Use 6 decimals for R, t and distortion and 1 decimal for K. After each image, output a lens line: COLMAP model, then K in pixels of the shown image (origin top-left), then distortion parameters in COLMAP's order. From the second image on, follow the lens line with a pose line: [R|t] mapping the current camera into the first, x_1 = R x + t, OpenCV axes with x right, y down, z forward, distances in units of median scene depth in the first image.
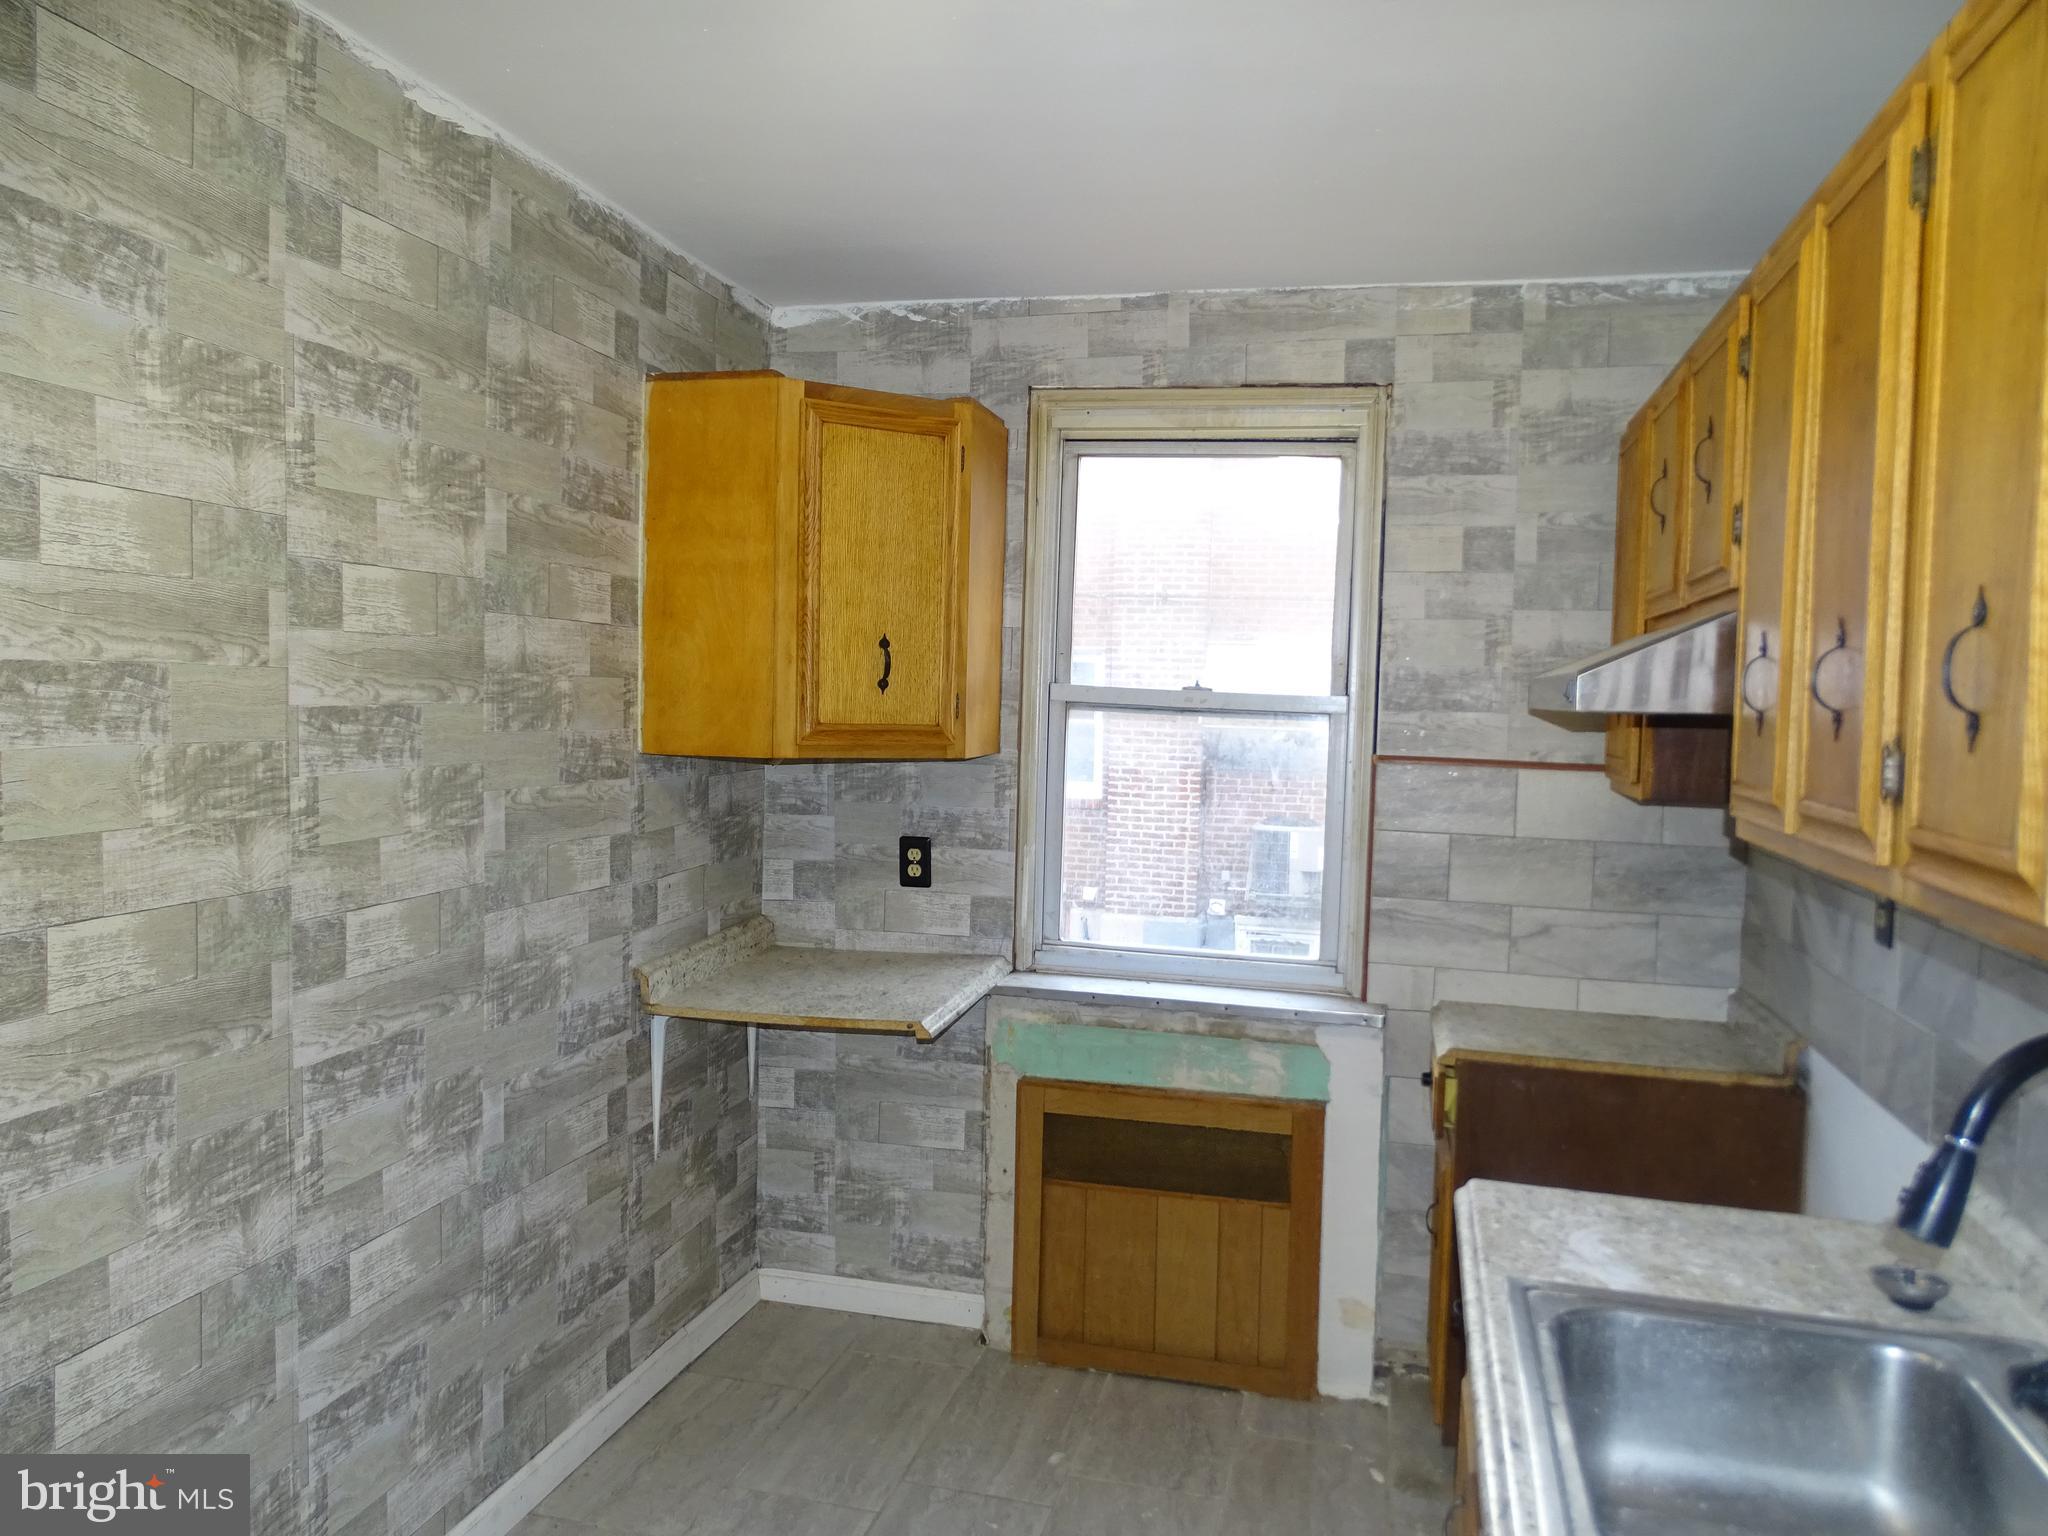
lens RADIAL K [[1462.7, 0, 1024.4], [0, 1462.7, 760.1], [0, 0, 1]] dist [-0.005337, -0.004440]
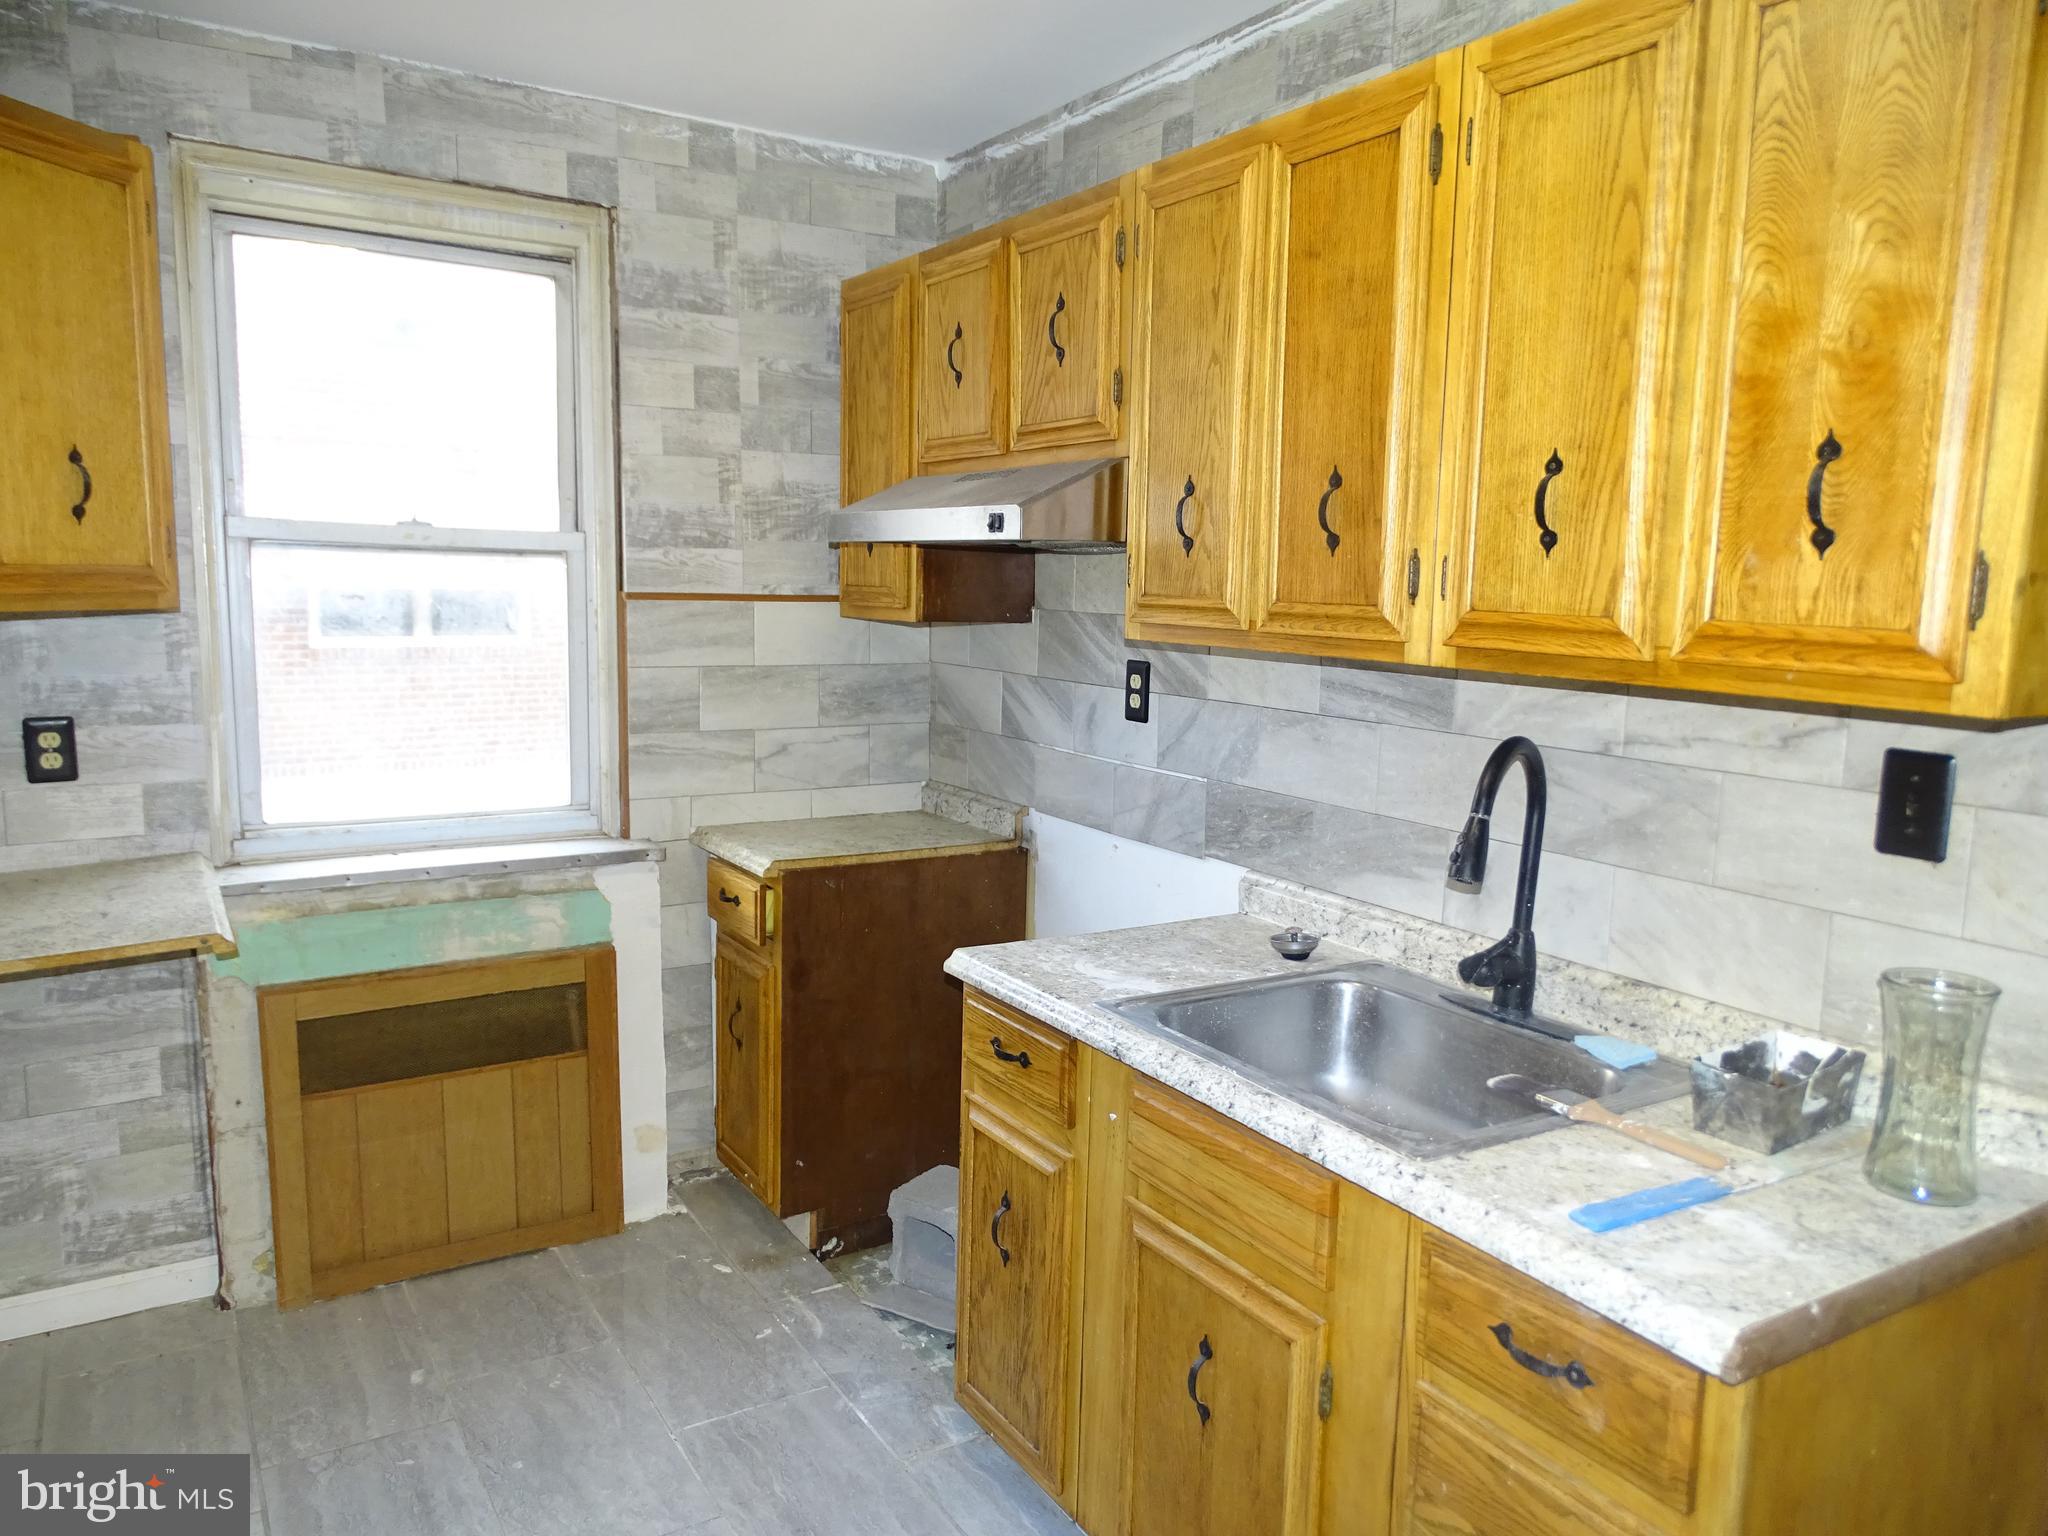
lens RADIAL K [[1464.7, 0, 1024.0], [0, 1464.7, 768.0], [0, 0, 1]] dist [-0.002644, 0.007732]
pose [[0.690767, -0.110195, 0.714631, -0.297290], [0.034289, 0.992200, 0.119851, 0.005104], [-0.722264, -0.058285, 0.689157, 0.110756]]
